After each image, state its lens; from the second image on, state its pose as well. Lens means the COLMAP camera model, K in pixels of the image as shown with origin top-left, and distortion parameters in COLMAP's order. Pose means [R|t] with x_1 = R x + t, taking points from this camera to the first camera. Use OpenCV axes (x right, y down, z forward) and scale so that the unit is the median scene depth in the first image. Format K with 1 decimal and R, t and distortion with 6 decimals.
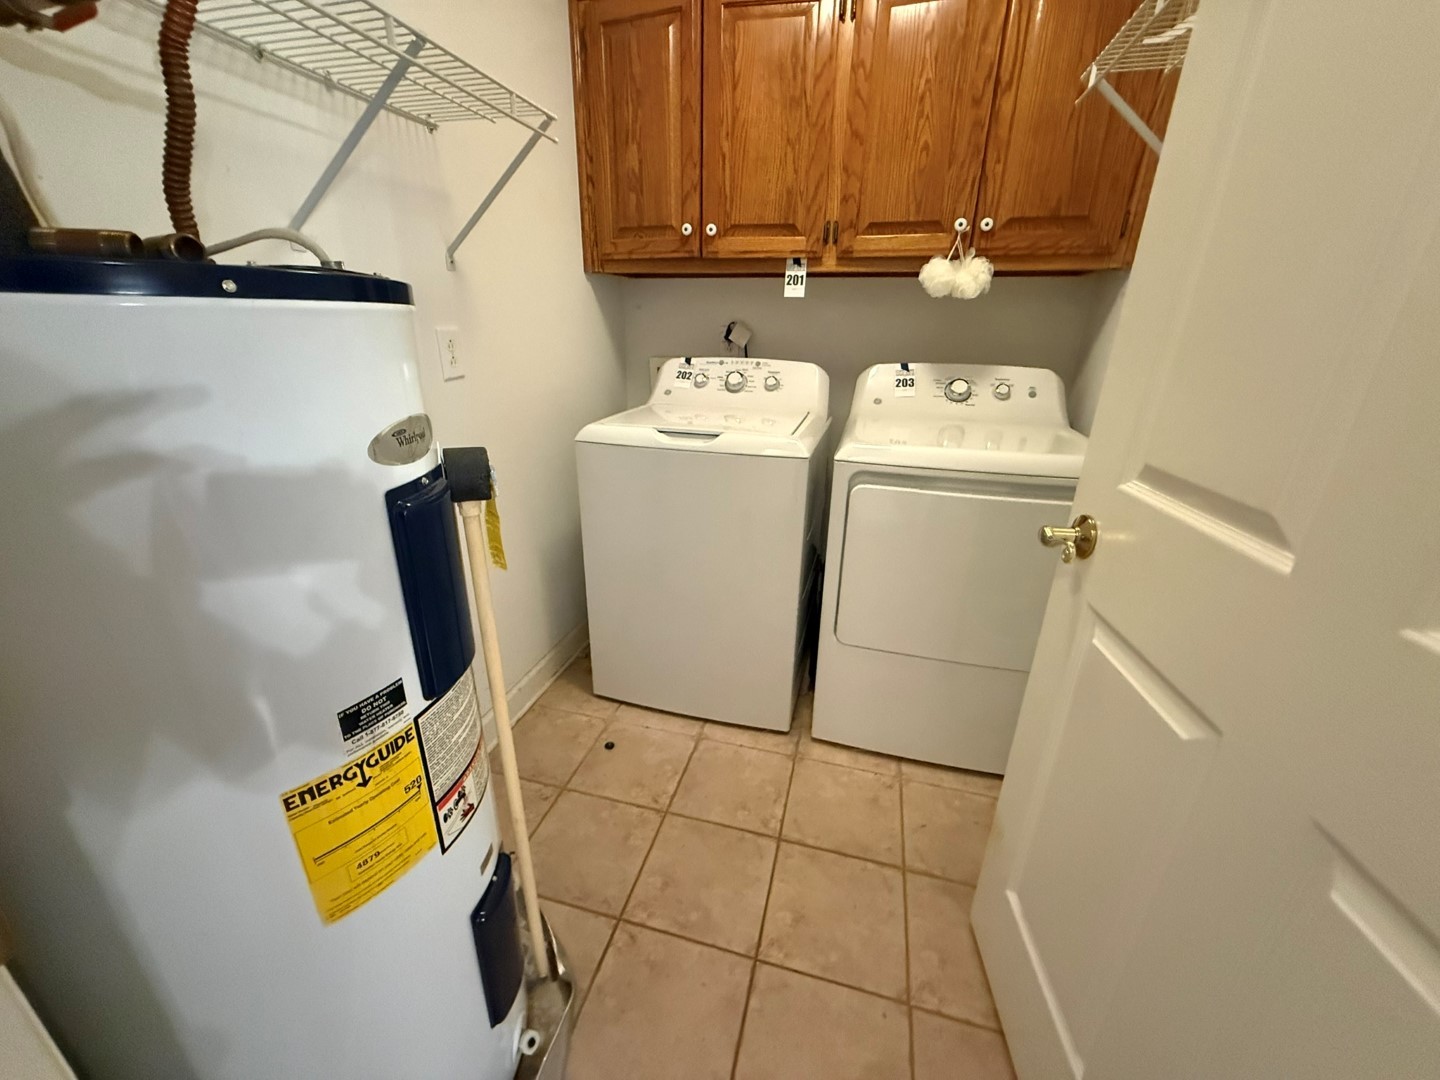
lens RADIAL K [[571.5, 0, 722.2], [0, 571.5, 541.8], [0, 0, 1]] dist [-0.006863, 0.000331]
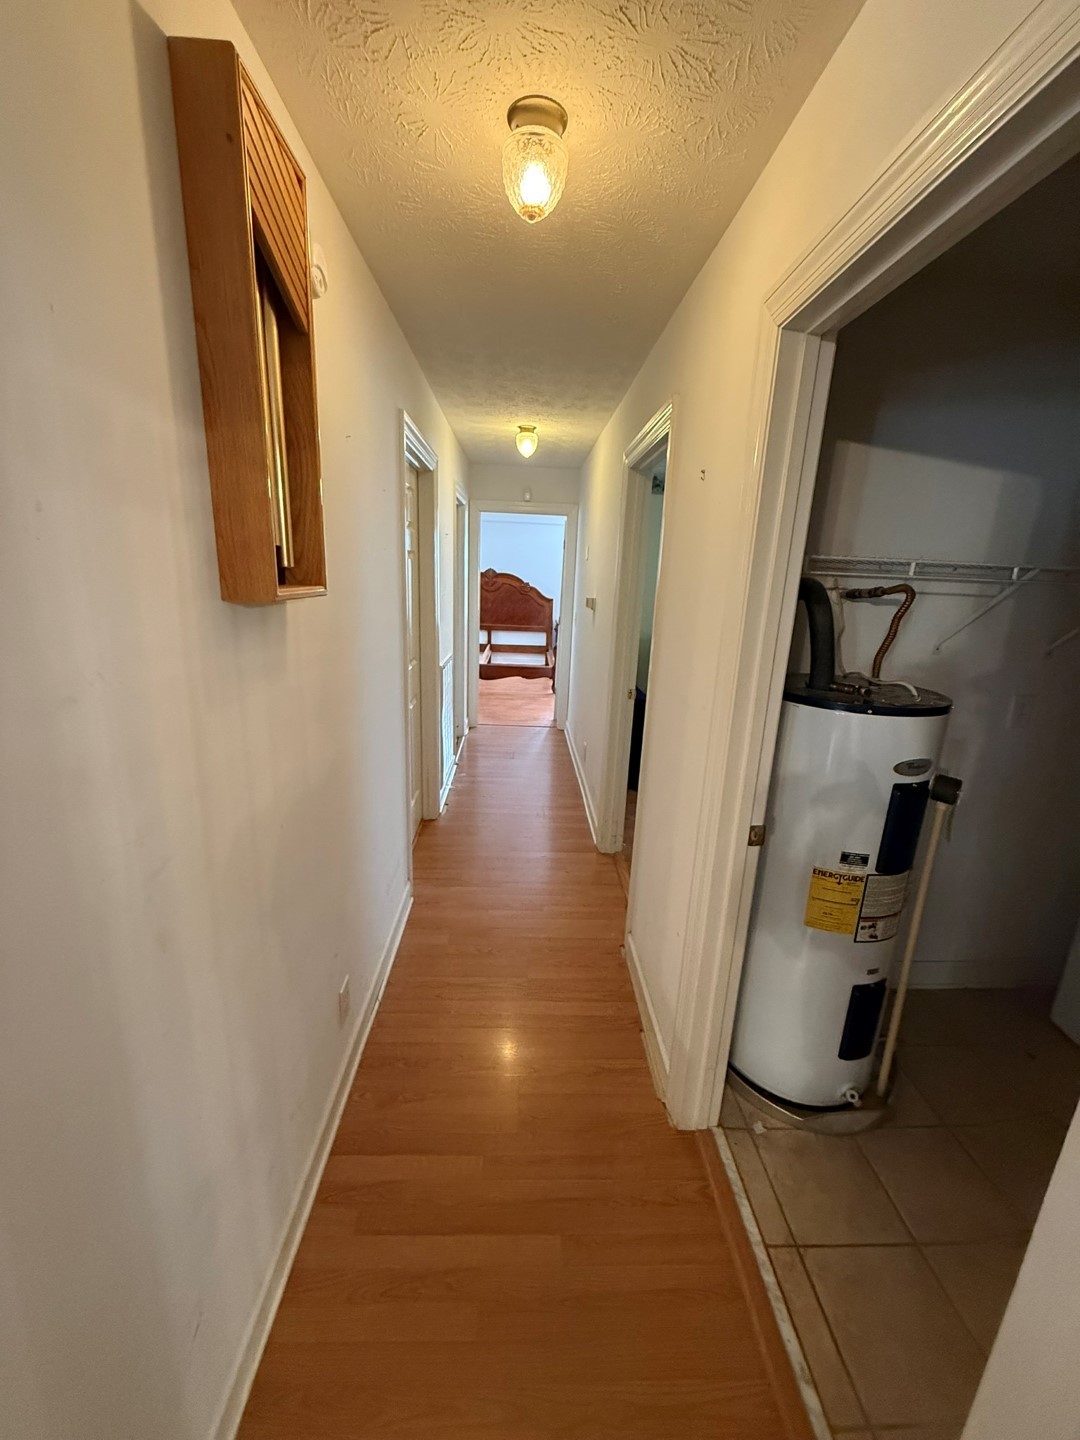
lens RADIAL K [[571.5, 0, 543.0], [0, 571.5, 721.1], [0, 0, 1]] dist [-0.006863, 0.000331]
pose [[0.283147, 0.240554, -0.928419, 1.168403], [-0.367304, 0.921428, 0.126723, -0.085675], [0.885954, 0.305131, 0.349256, -1.266158]]
